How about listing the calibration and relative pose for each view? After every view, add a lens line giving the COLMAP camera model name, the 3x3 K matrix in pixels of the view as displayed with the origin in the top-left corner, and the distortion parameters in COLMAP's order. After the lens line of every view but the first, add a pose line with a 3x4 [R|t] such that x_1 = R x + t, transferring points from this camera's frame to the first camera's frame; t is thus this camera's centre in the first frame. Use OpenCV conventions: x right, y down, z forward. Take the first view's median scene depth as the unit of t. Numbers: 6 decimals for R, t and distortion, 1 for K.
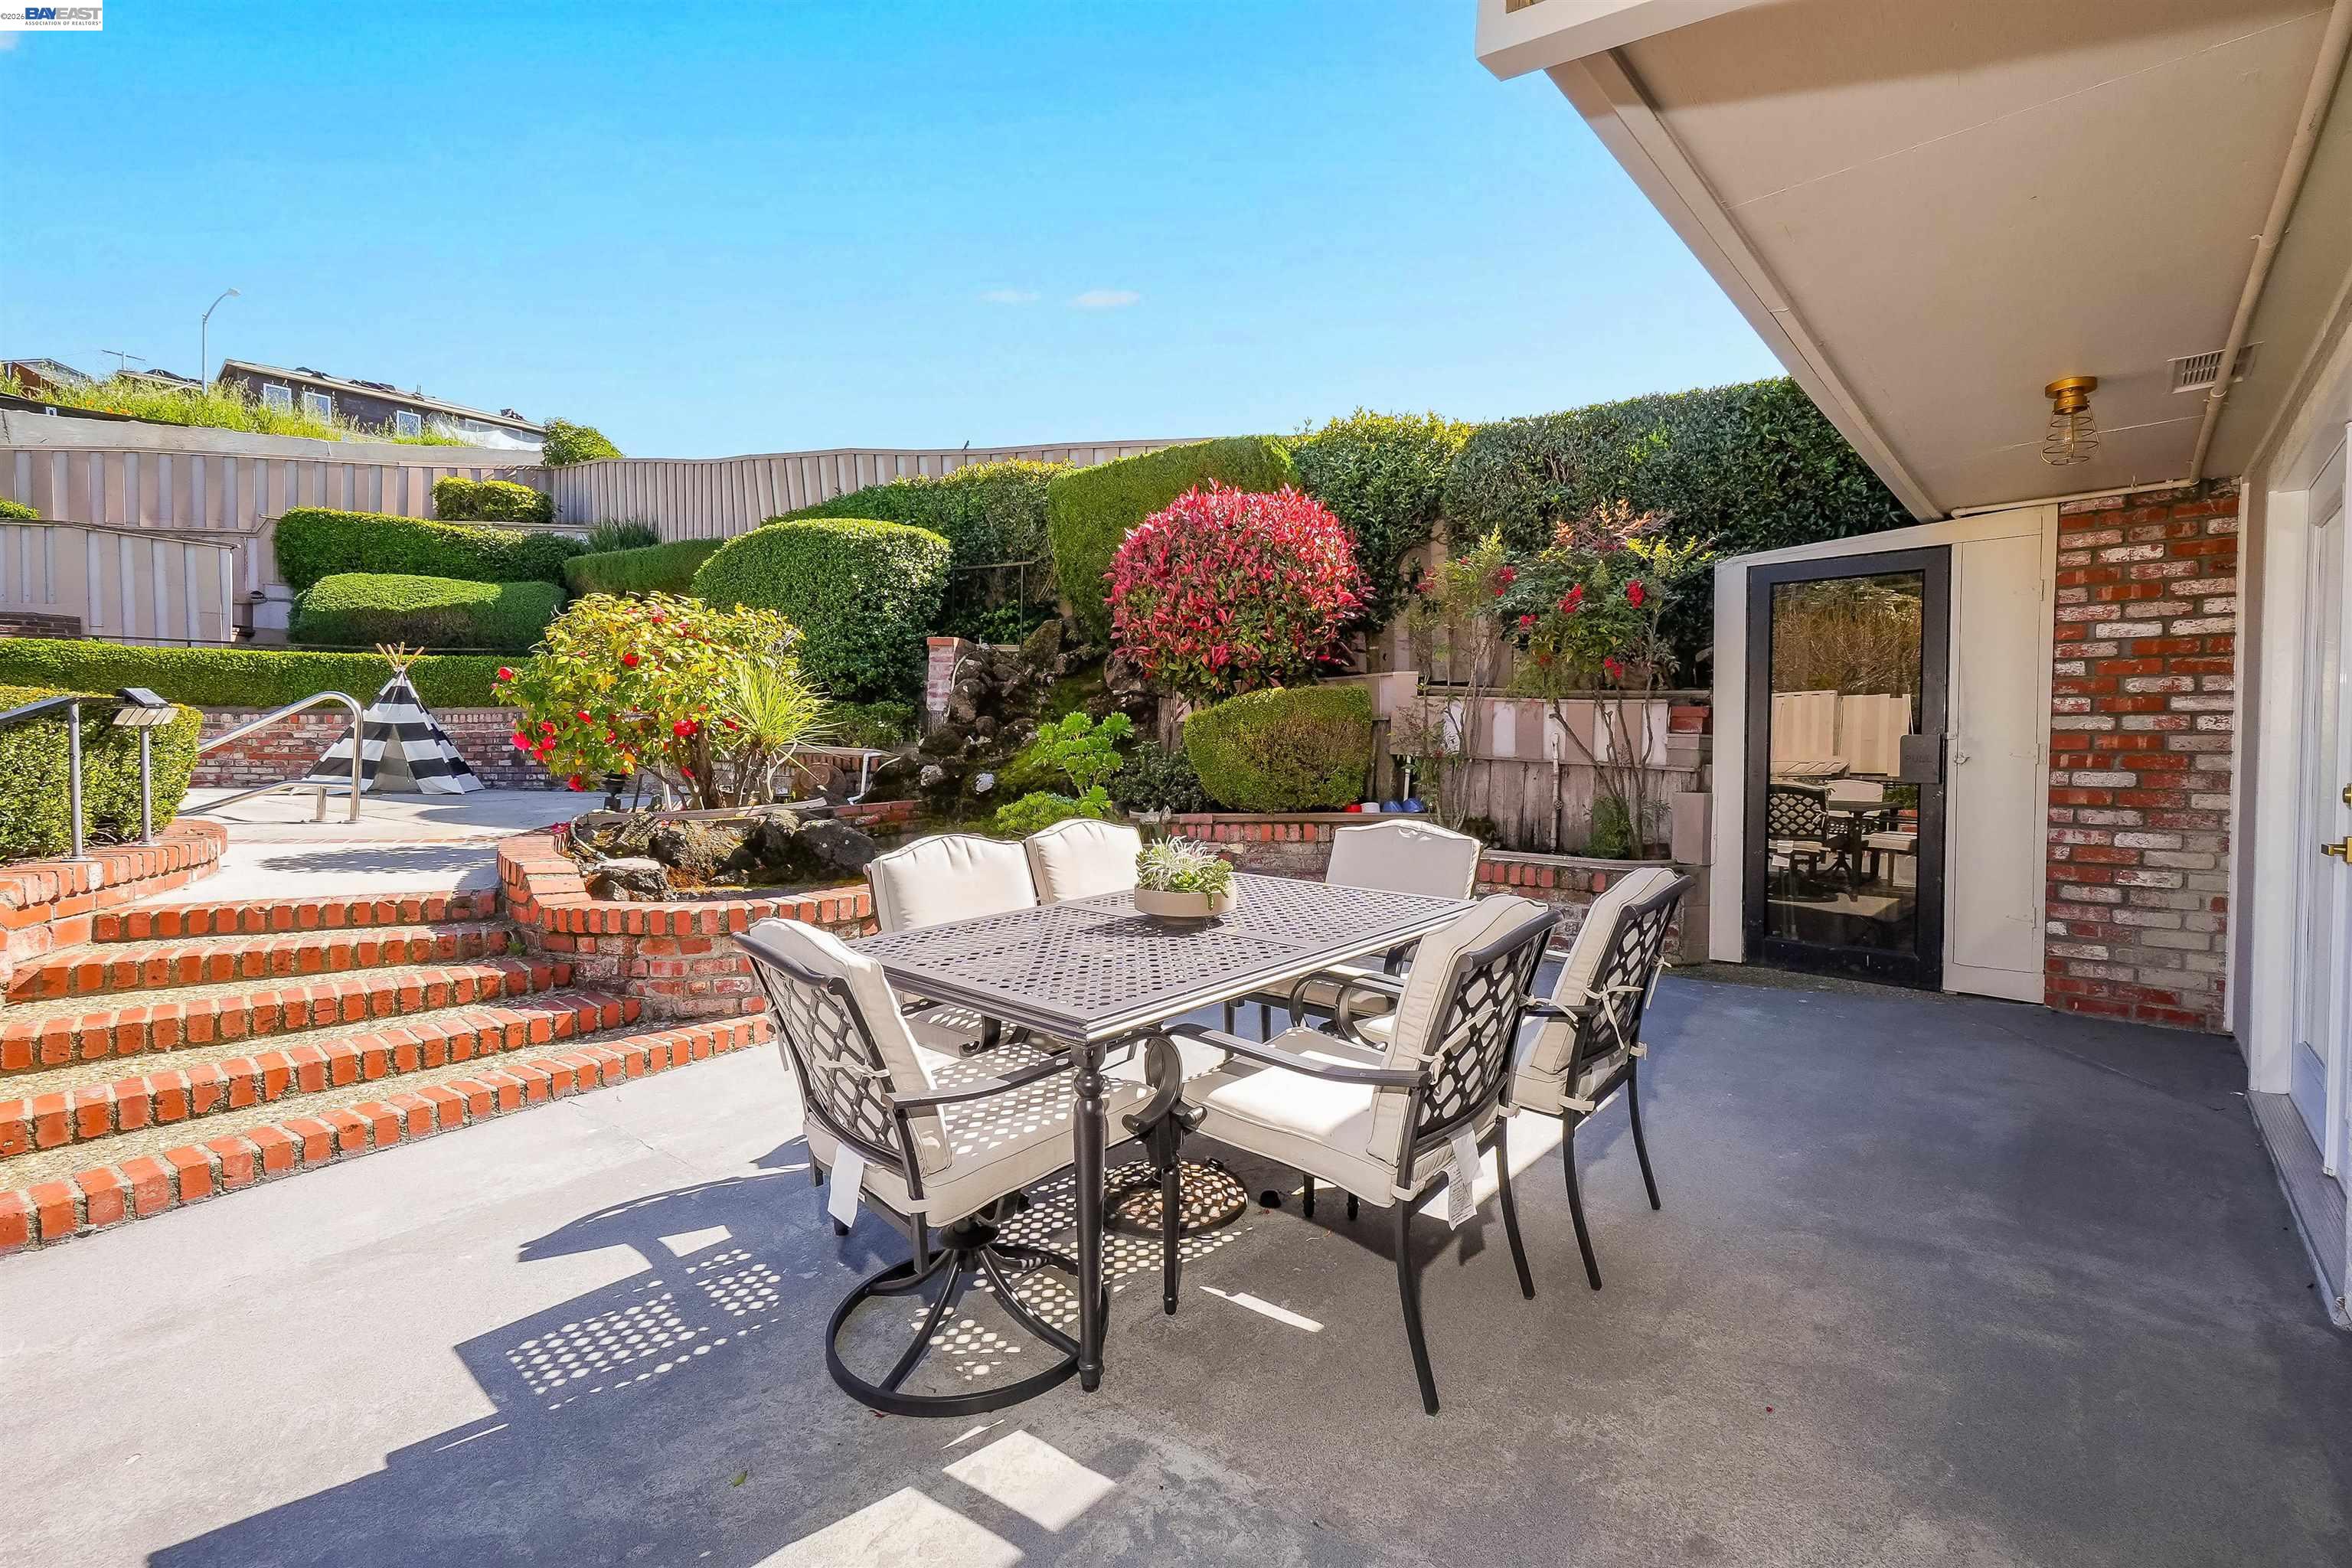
lens RADIAL K [[1029.3, 0, 1178.2], [0, 1029.3, 787.1], [0, 0, 1]] dist [0.000267, -0.000058]
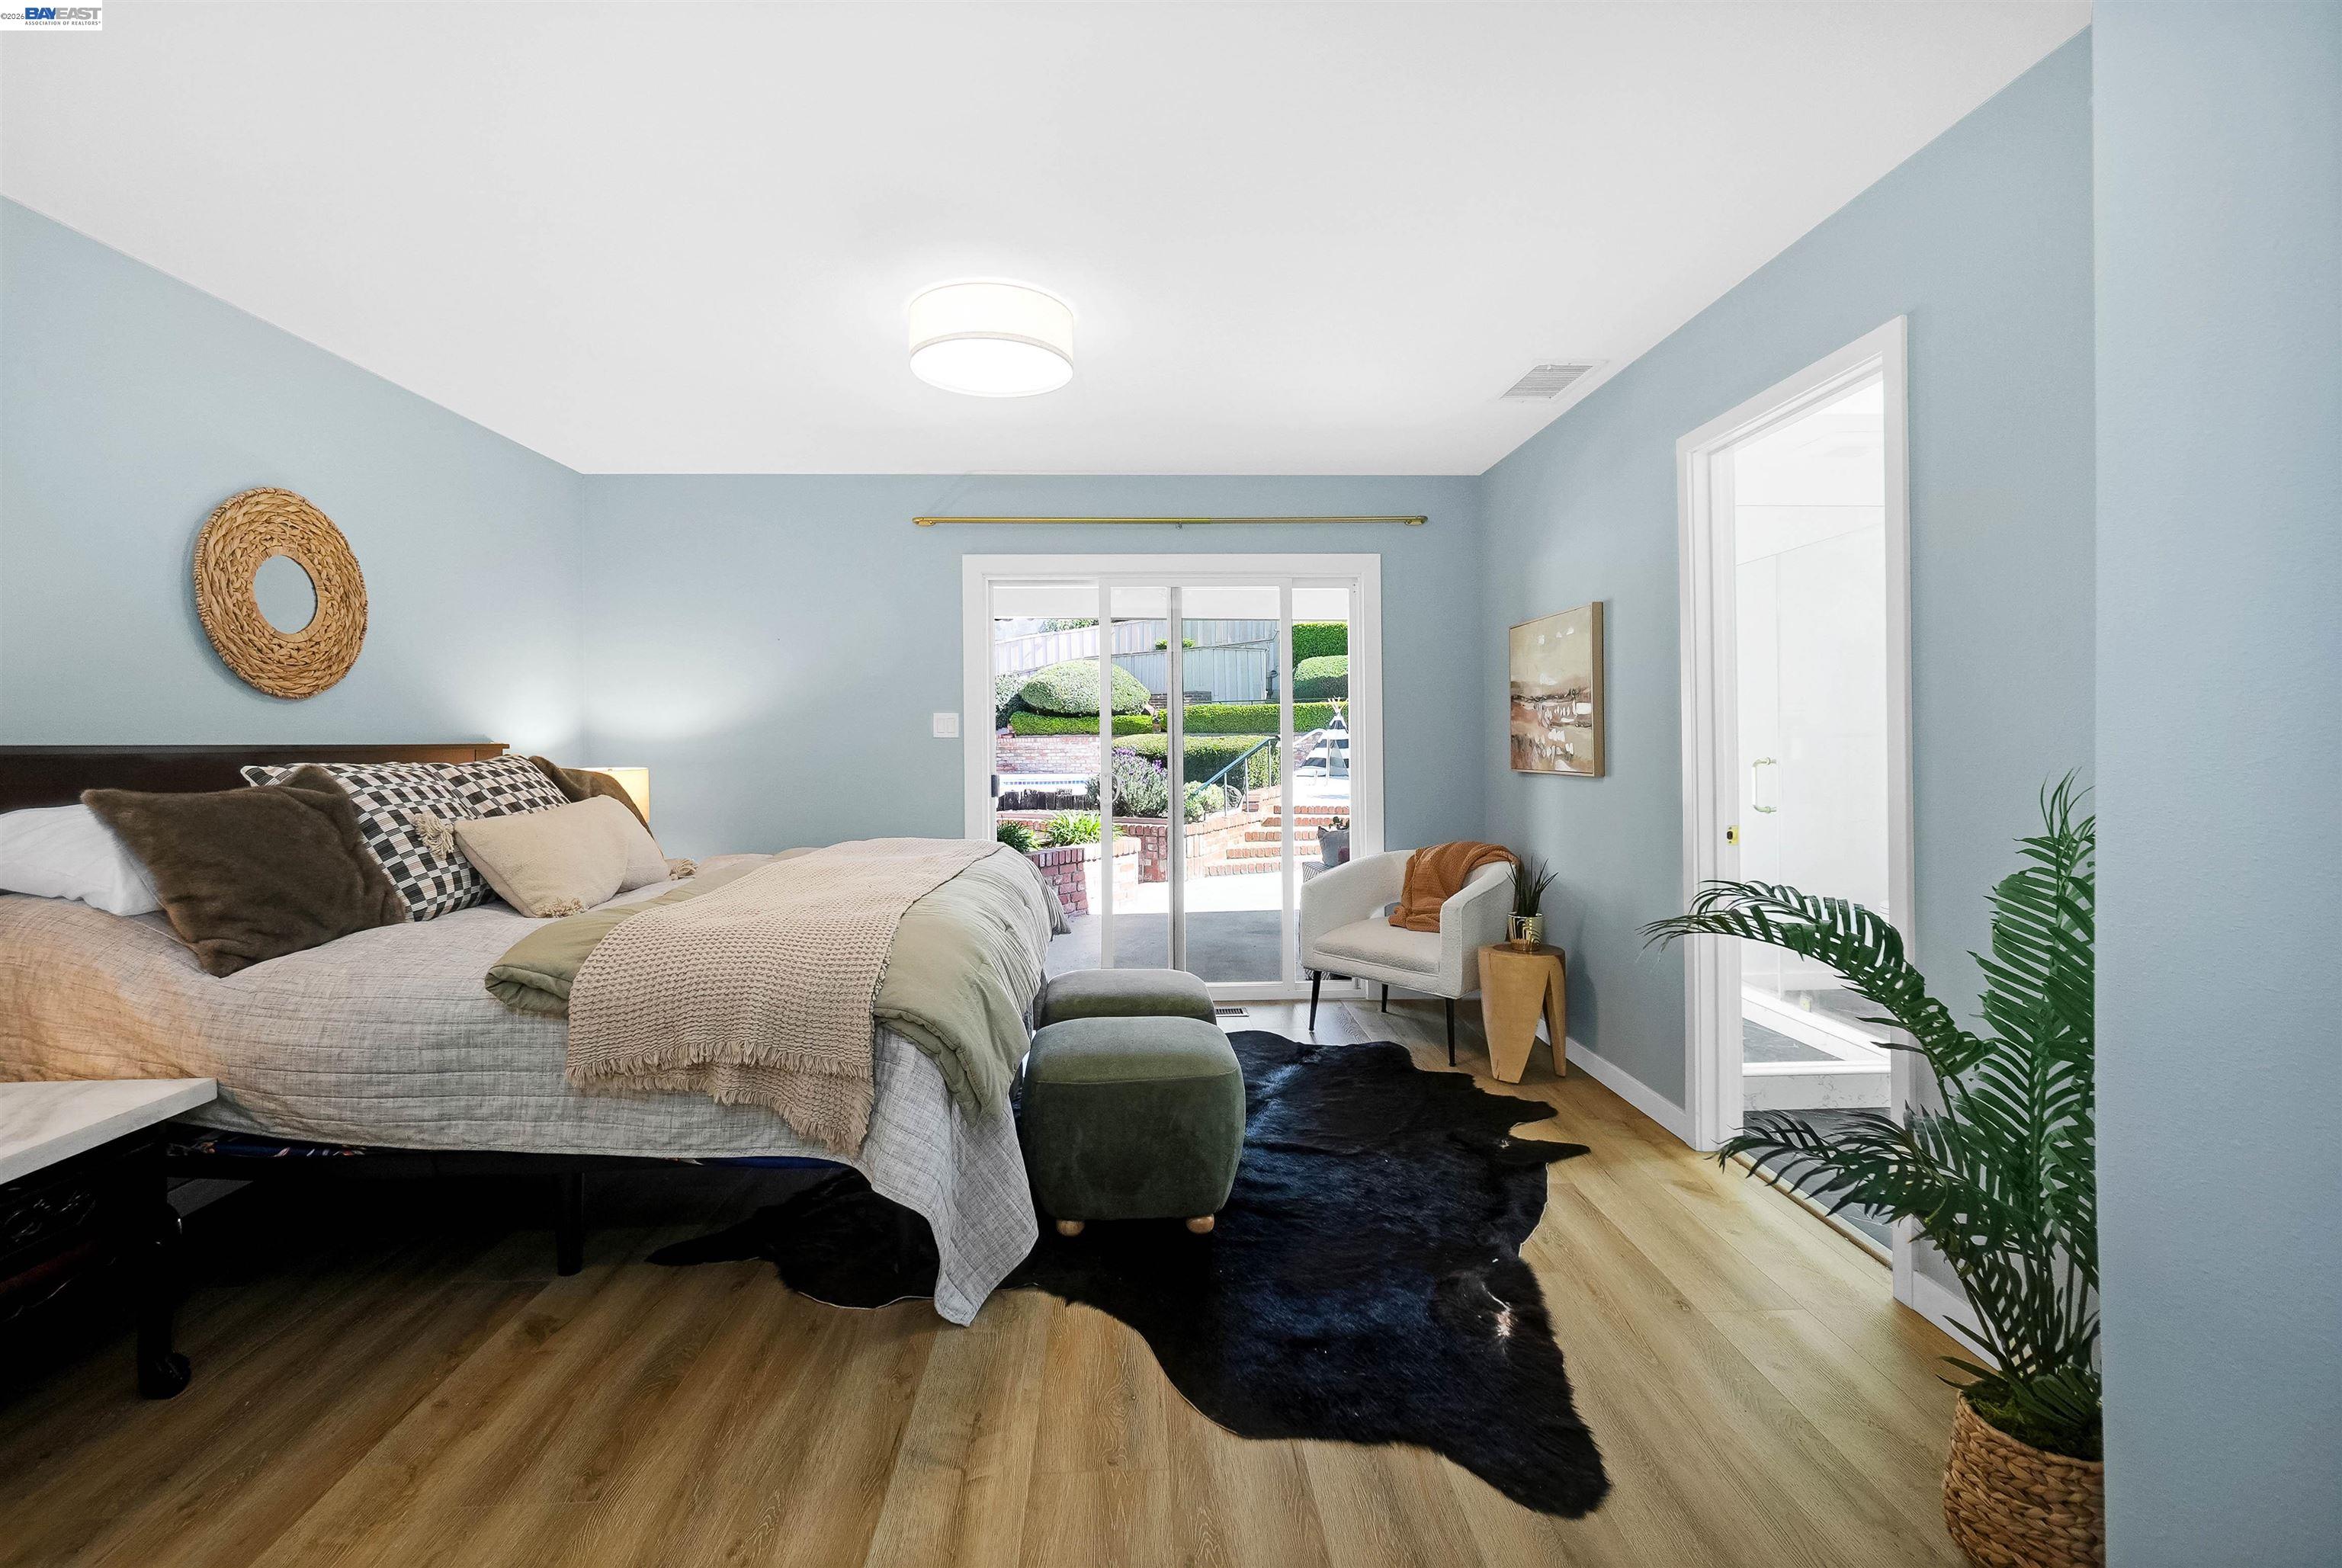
lens RADIAL K [[1022.6, 0, 1154.1], [0, 1022.6, 750.5], [0, 0, 1]] dist [-0.005080, 0.001656]
pose [[0.692640, -0.015111, -0.721126, 0.621522], [-0.009988, 0.999484, -0.030538, 0.033096], [0.721215, 0.028354, 0.692131, -0.925041]]
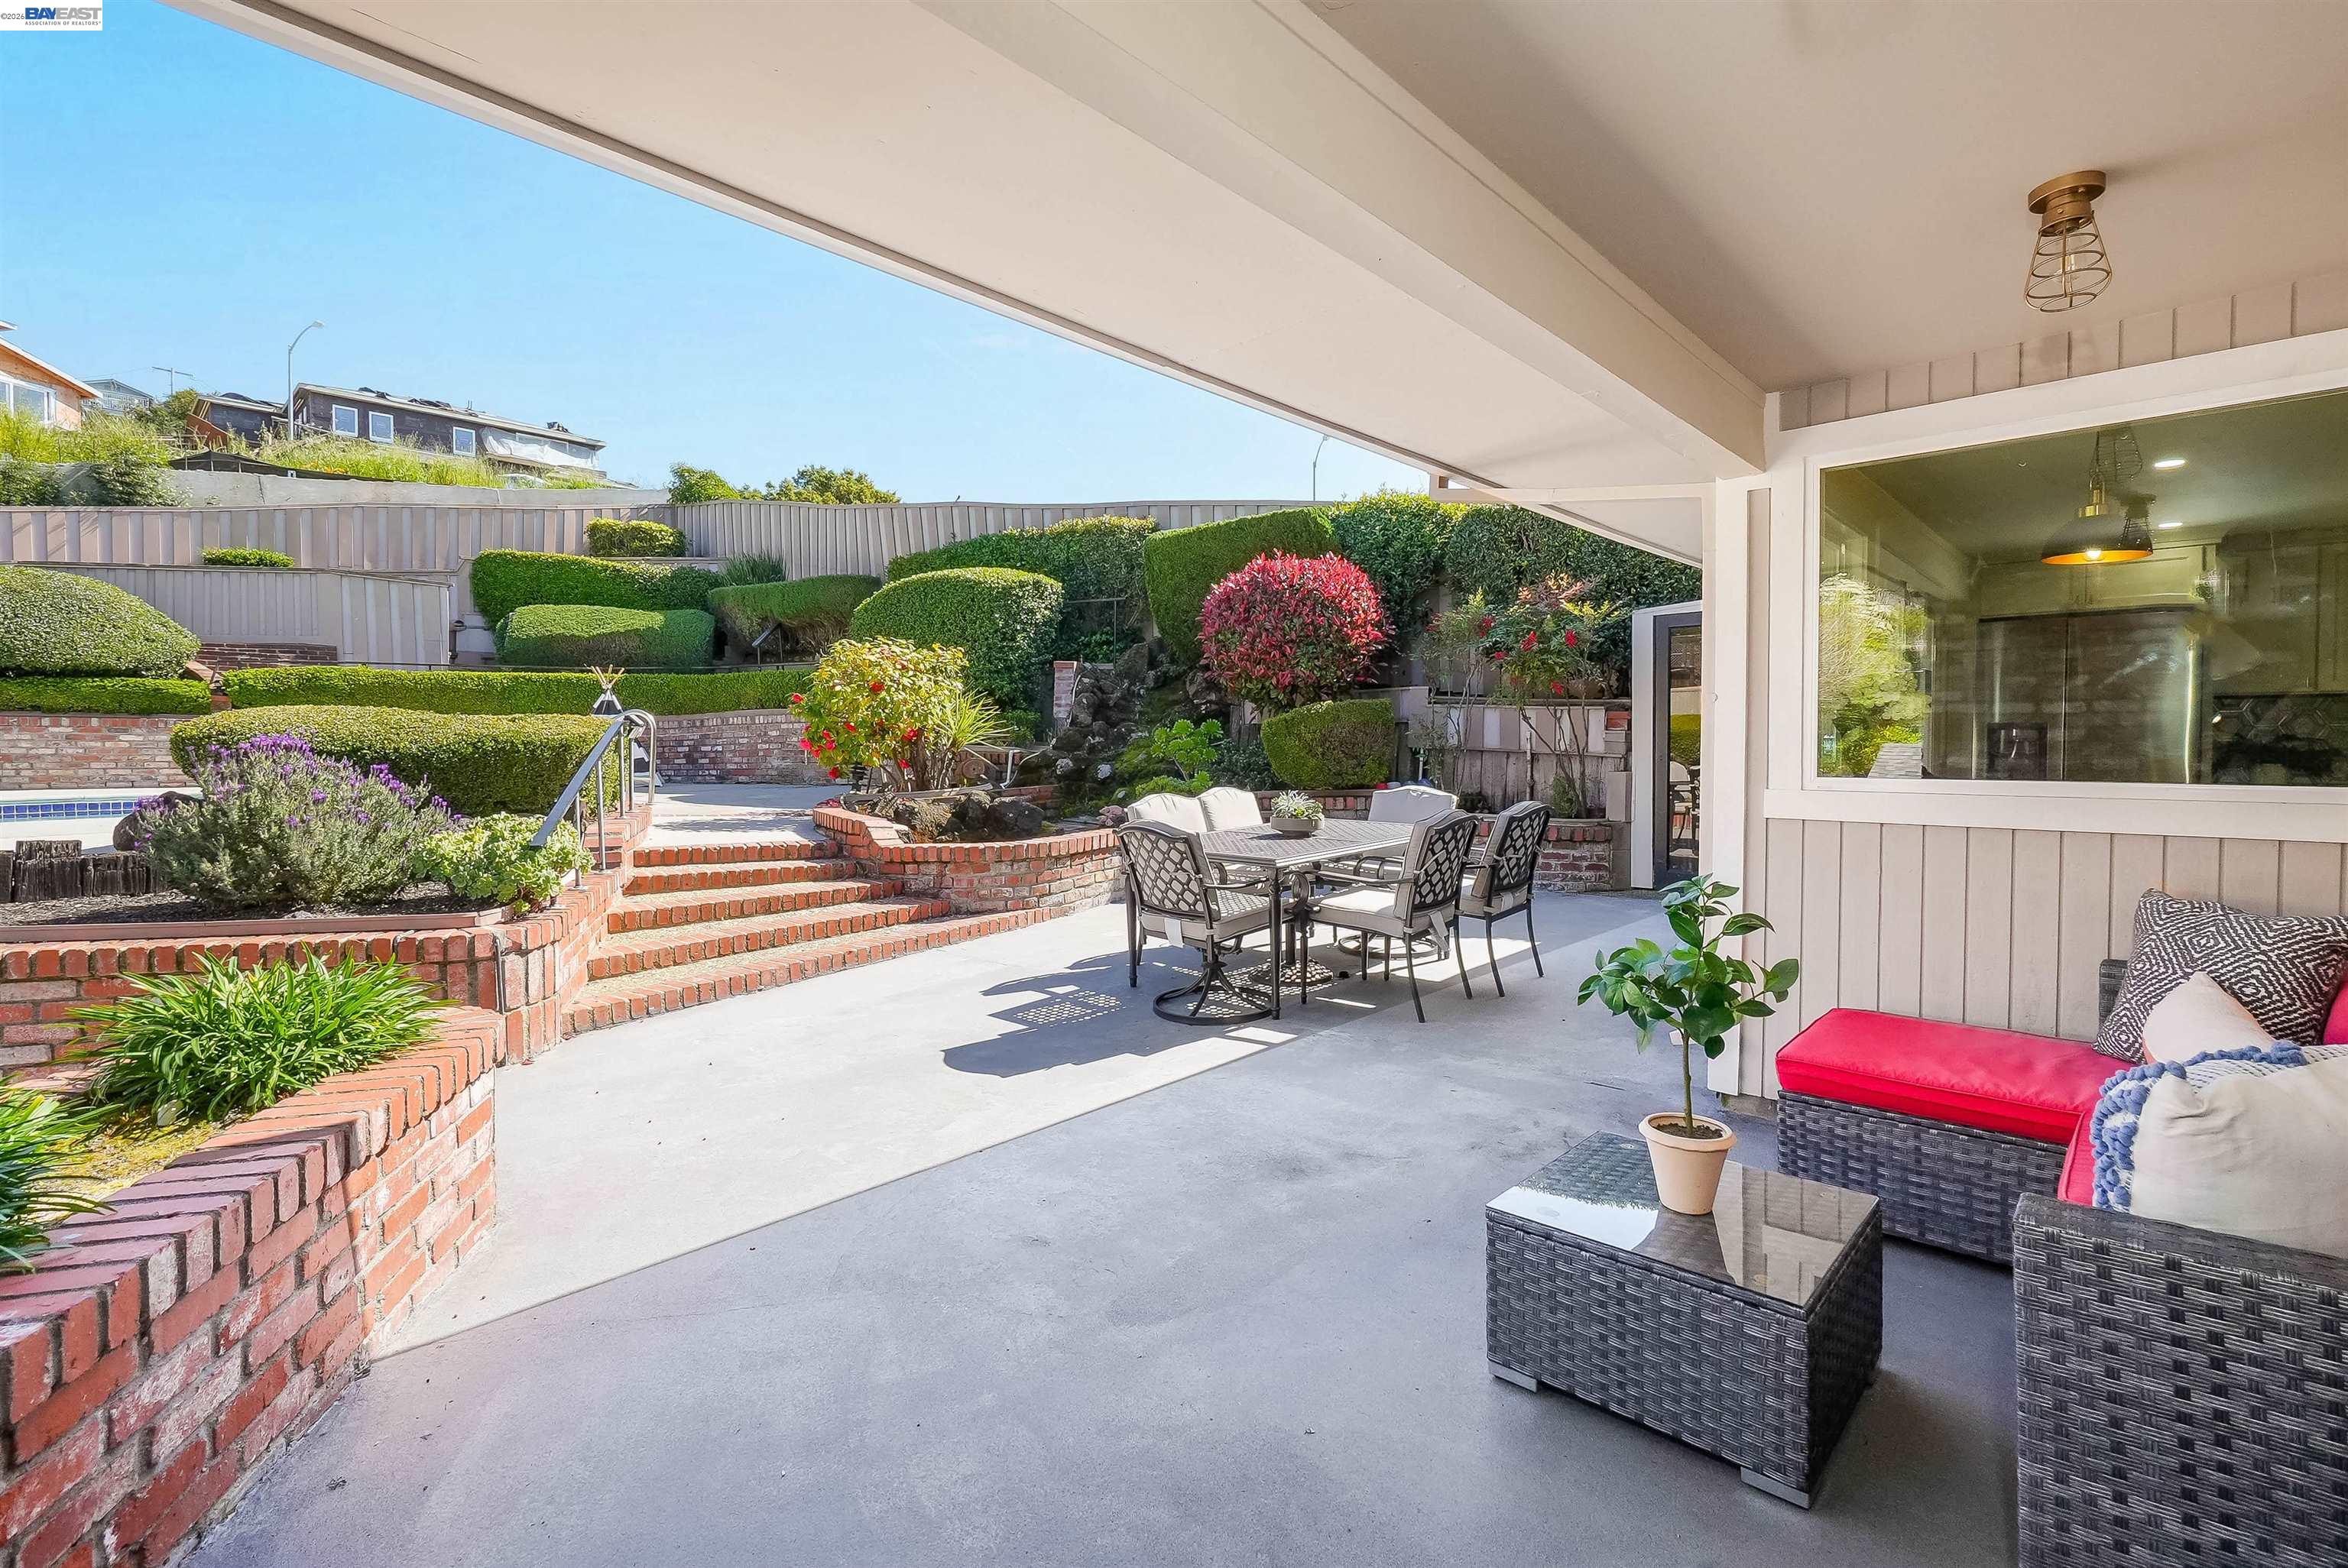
lens RADIAL K [[1071.1, 0, 1163.8], [0, 1071.1, 774.4], [0, 0, 1]] dist [-0.000850, 0.000127]
pose [[0.999542, -0.009625, -0.028679, -0.081054], [0.009389, 0.999921, -0.008344, 0.013462], [0.028757, 0.008071, 0.999554, -0.443759]]
